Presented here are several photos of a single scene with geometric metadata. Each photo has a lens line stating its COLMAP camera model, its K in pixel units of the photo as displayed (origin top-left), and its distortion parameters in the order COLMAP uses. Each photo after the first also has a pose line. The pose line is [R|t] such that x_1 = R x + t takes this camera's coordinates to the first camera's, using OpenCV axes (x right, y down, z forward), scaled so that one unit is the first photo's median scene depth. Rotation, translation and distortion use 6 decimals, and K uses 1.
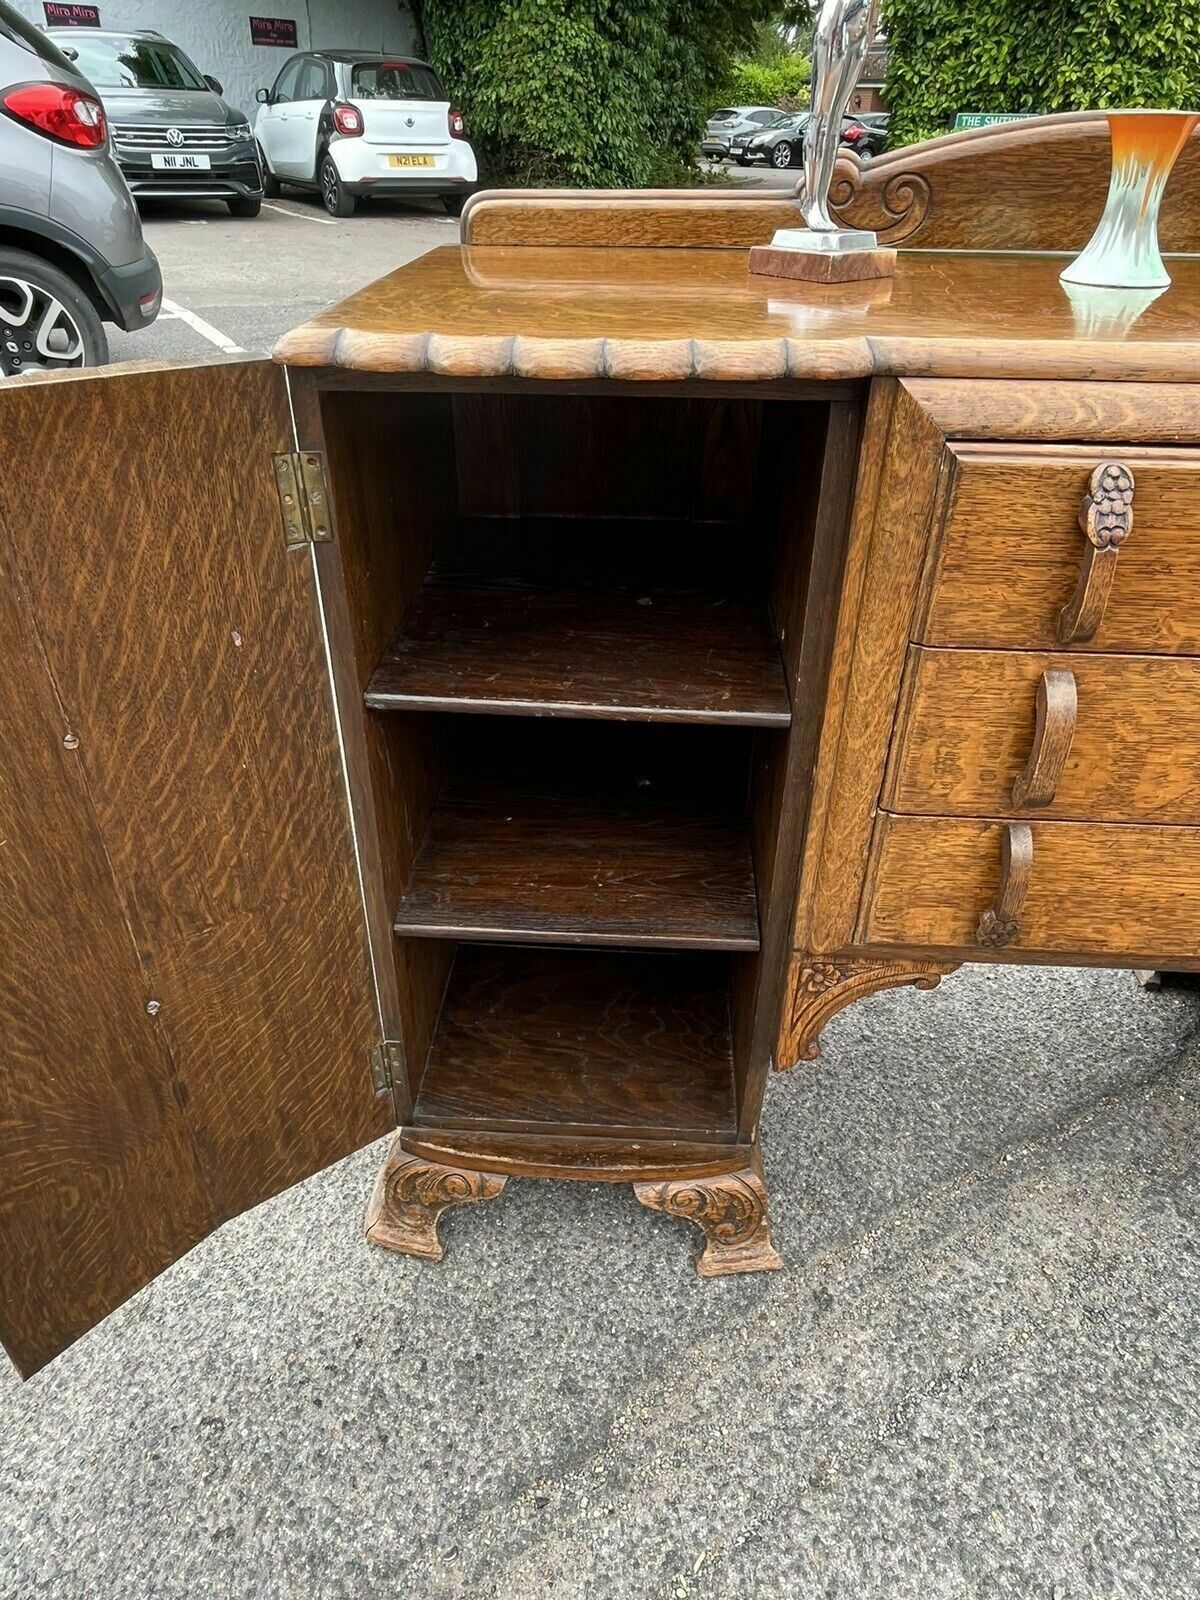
lens RADIAL K [[1034.6, 0, 611.1], [0, 1034.6, 784.1], [0, 0, 1]] dist [-0.001206, -0.002237]
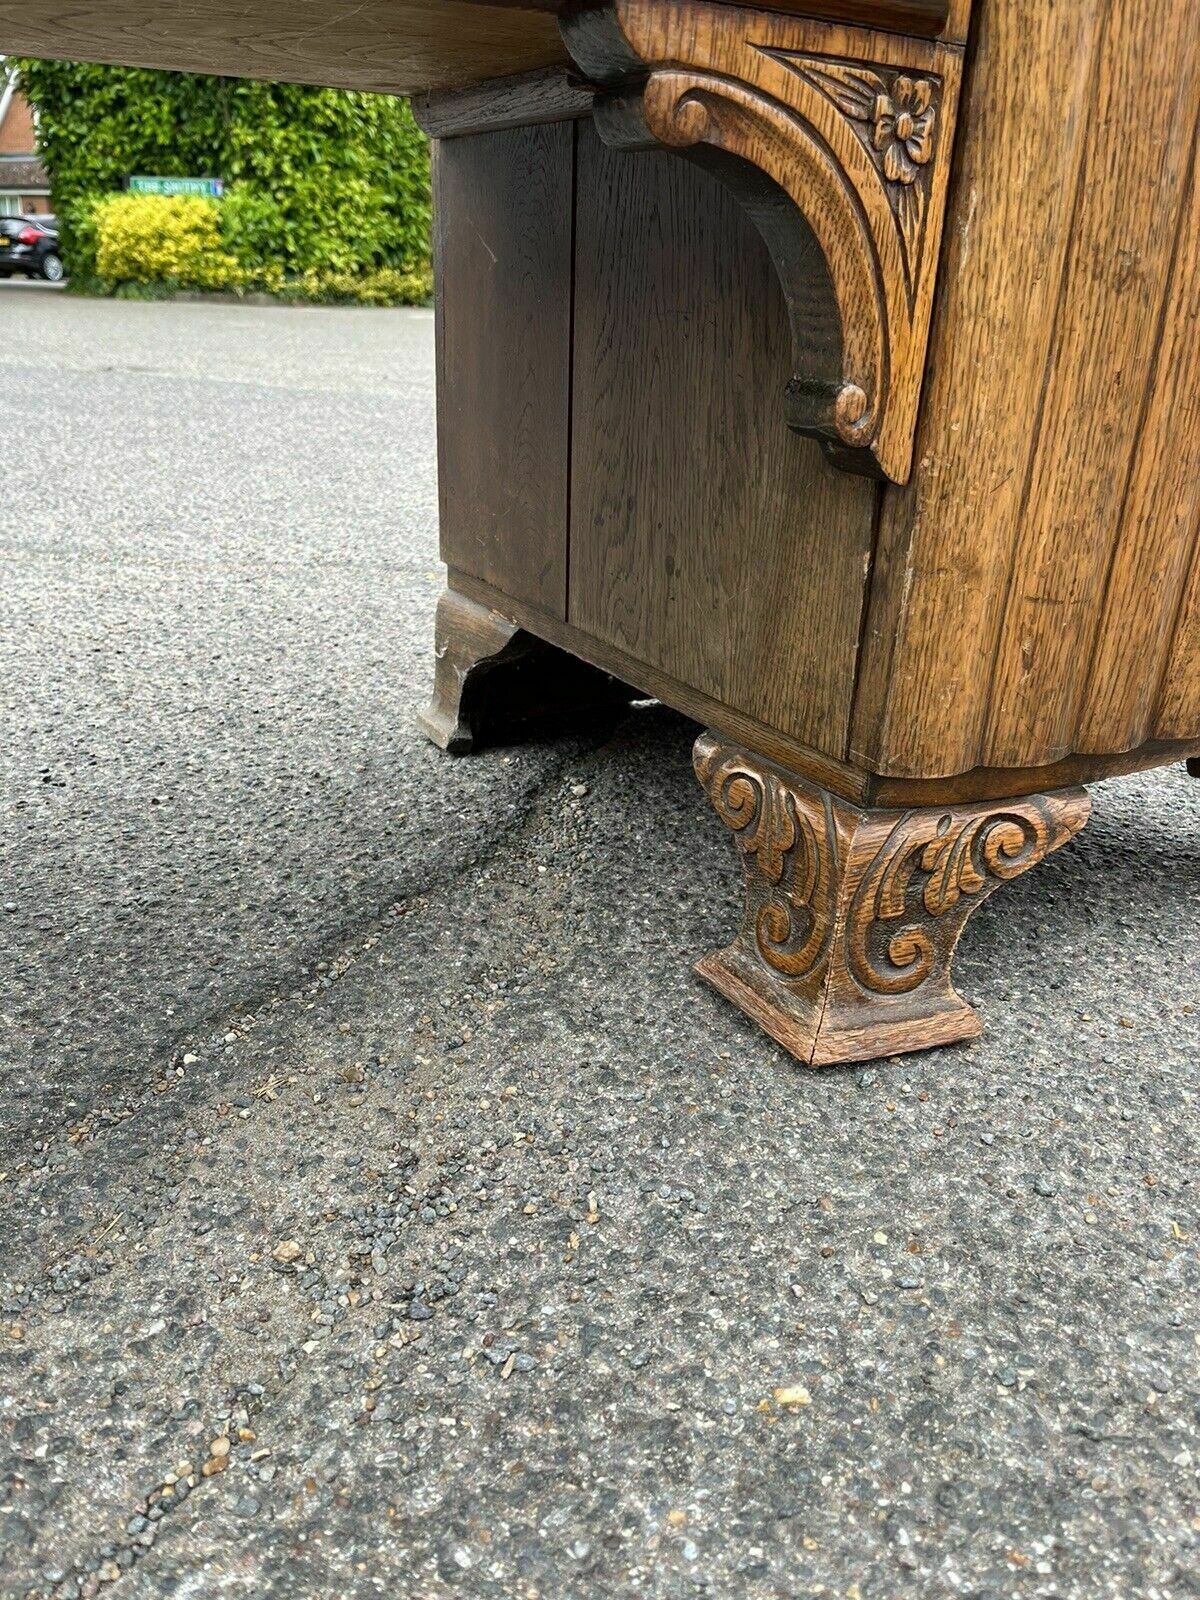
lens RADIAL K [[1213.4, 0, 605.4], [0, 1213.4, 804.6], [0, 0, 1]] dist [0.082457, -0.136924]
pose [[0.830625, -0.203100, 0.518472, 0.341409], [0.279405, 0.957427, -0.072574, 0.403850], [-0.481659, 0.205146, 0.852009, 0.583156]]
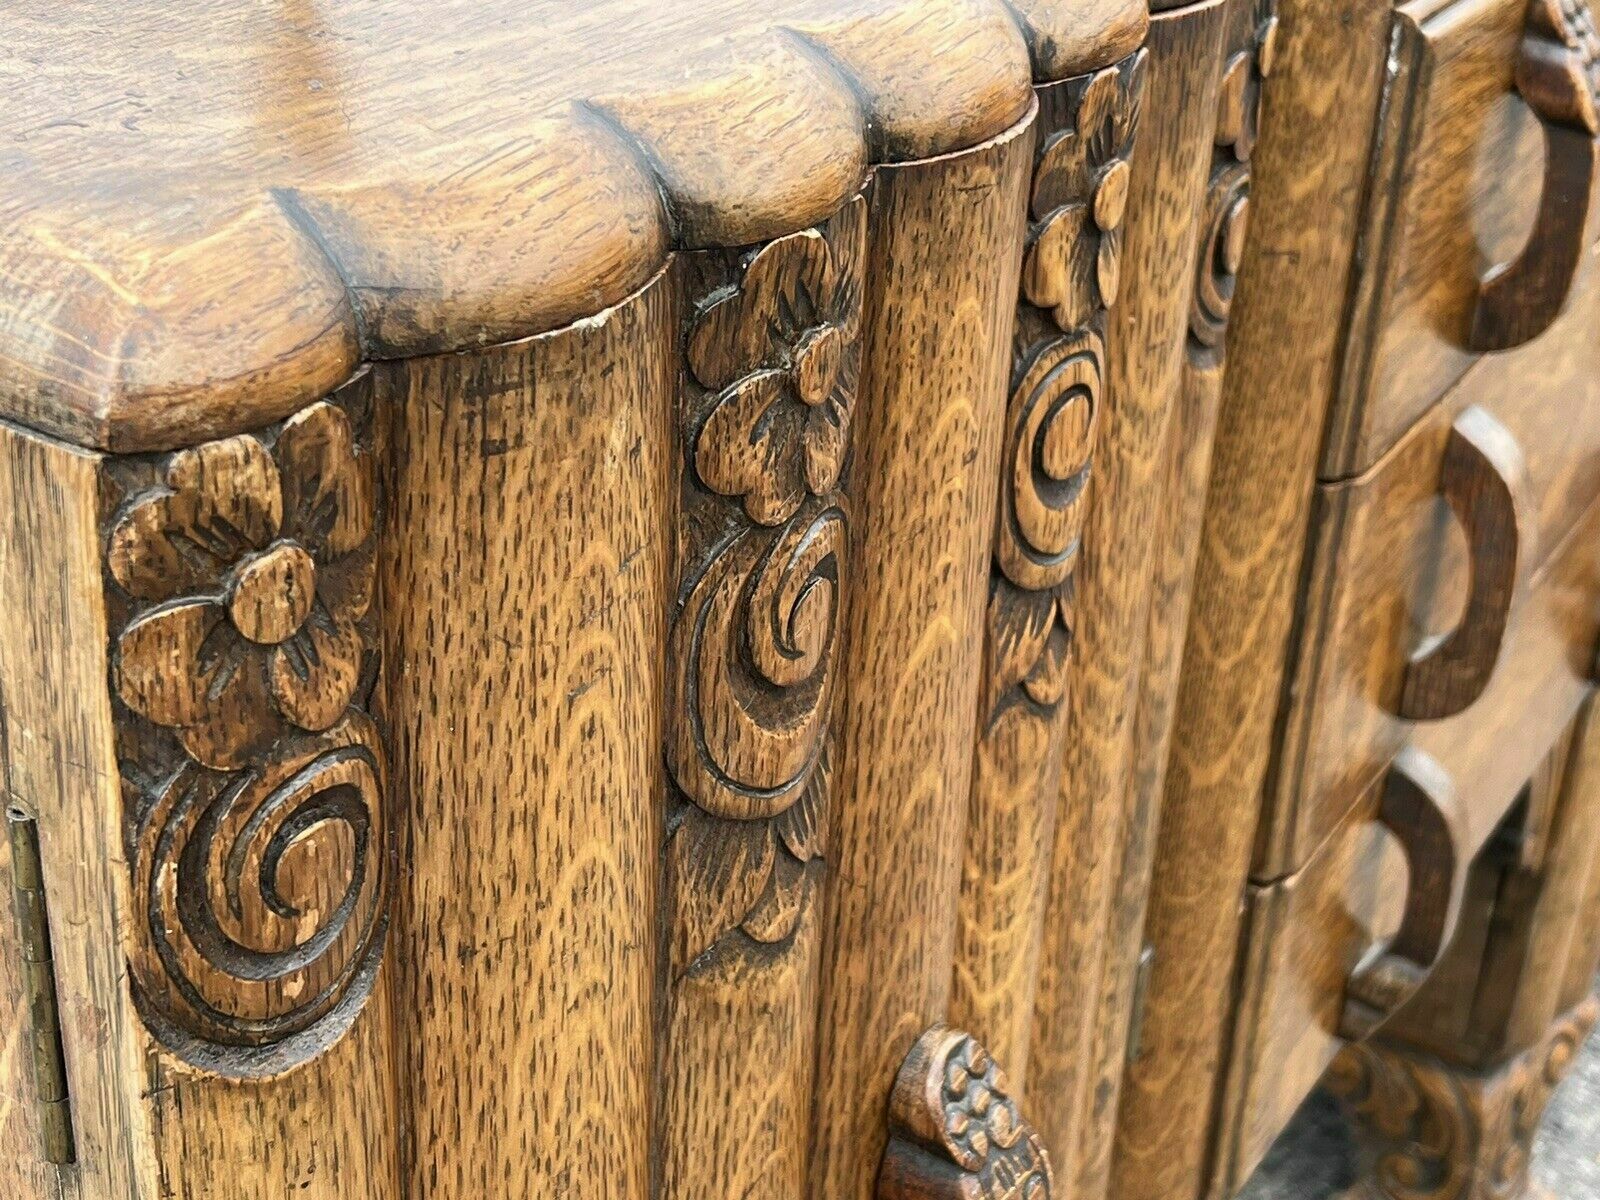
lens RADIAL K [[2516.3, 0, 794.2], [0, 2516.3, 605.3], [0, 0, 1]] dist [0.166745, -0.705520]
pose [[0.484502, -0.422052, 0.766244, -0.399416], [0.441213, 0.874244, 0.202556, -0.260830], [-0.755373, 0.239938, 0.609787, 0.376269]]
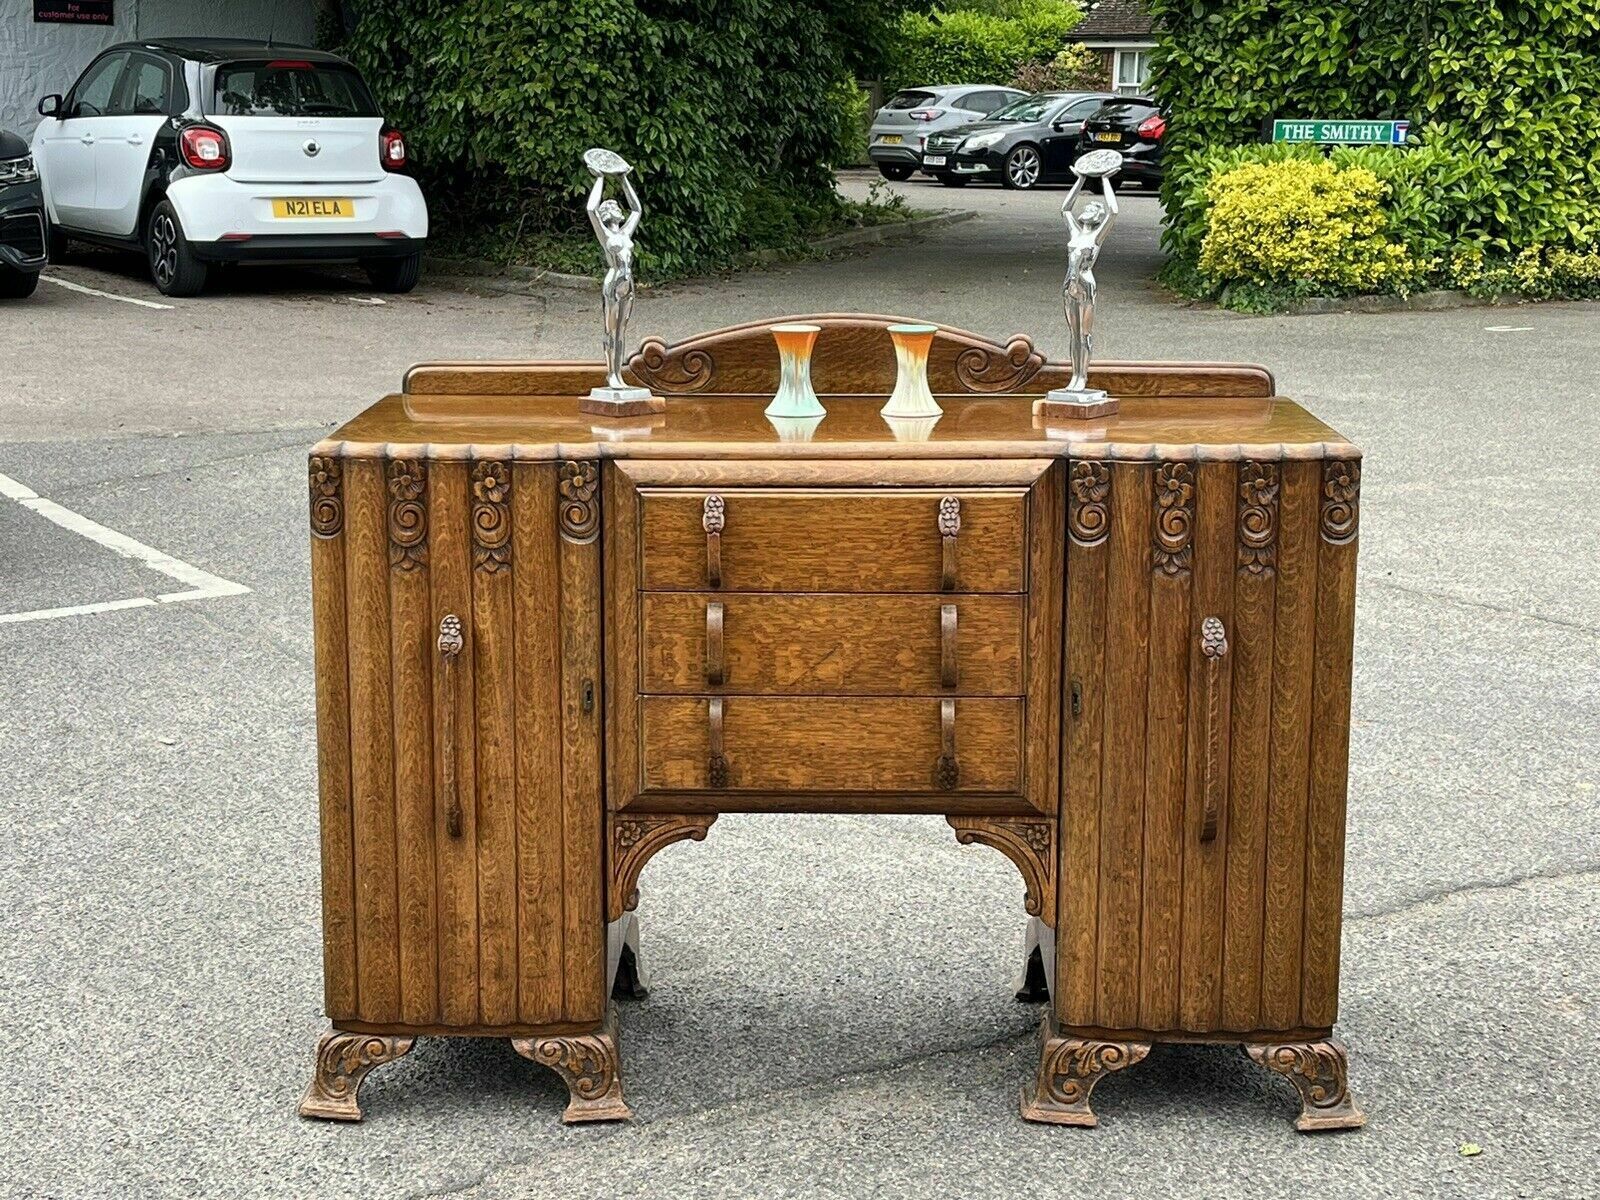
lens RADIAL K [[2461.3, 0, 800.0], [0, 2461.3, 600.0], [0, 0, 1]] dist [0.172740, -0.641098]
pose [[0.999363, -0.015607, 0.032081, 0.295813], [0.026081, 0.933175, -0.358474, 1.005722], [-0.024342, 0.359083, 0.932988, -2.144639]]
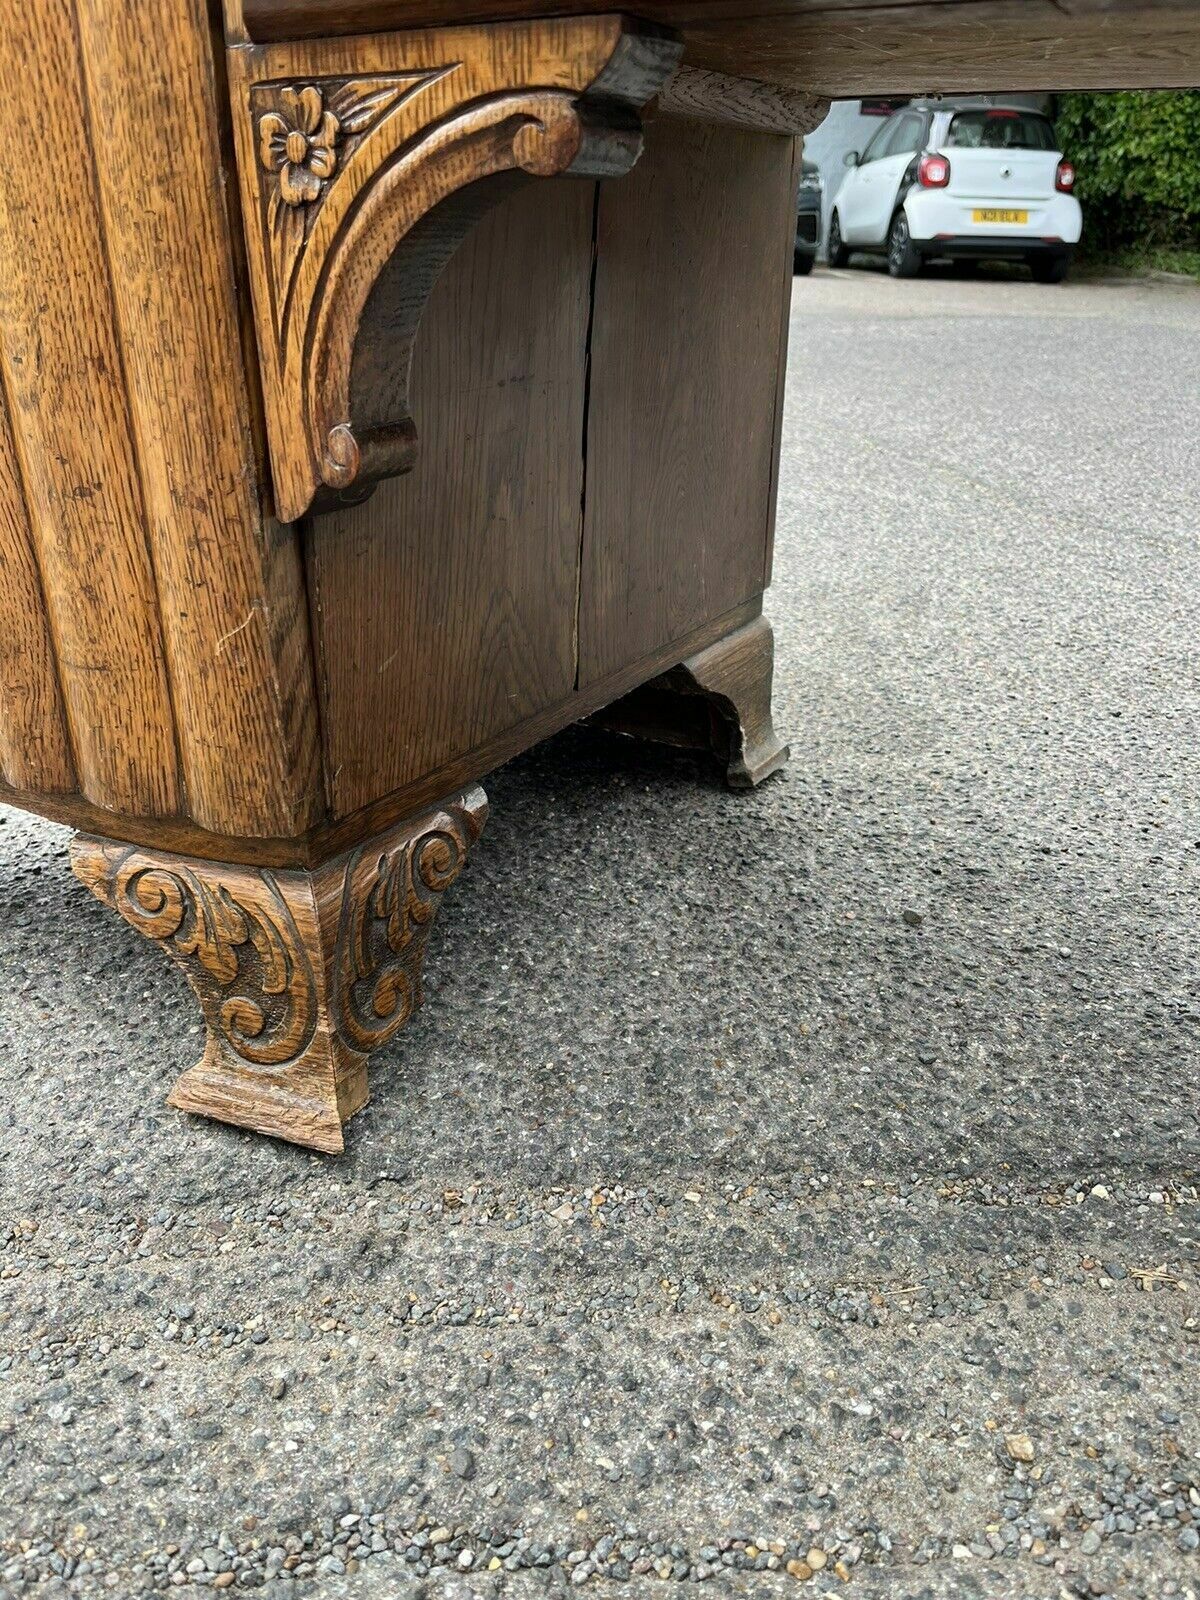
lens RADIAL K [[1213.4, 0, 605.4], [0, 1213.4, 804.6], [0, 0, 1]] dist [0.082457, -0.136924]
pose [[0.883768, 0.191419, -0.426981, 0.453796], [-0.252705, 0.963234, -0.091223, 0.365737], [0.393821, 0.188520, 0.899647, 0.605031]]
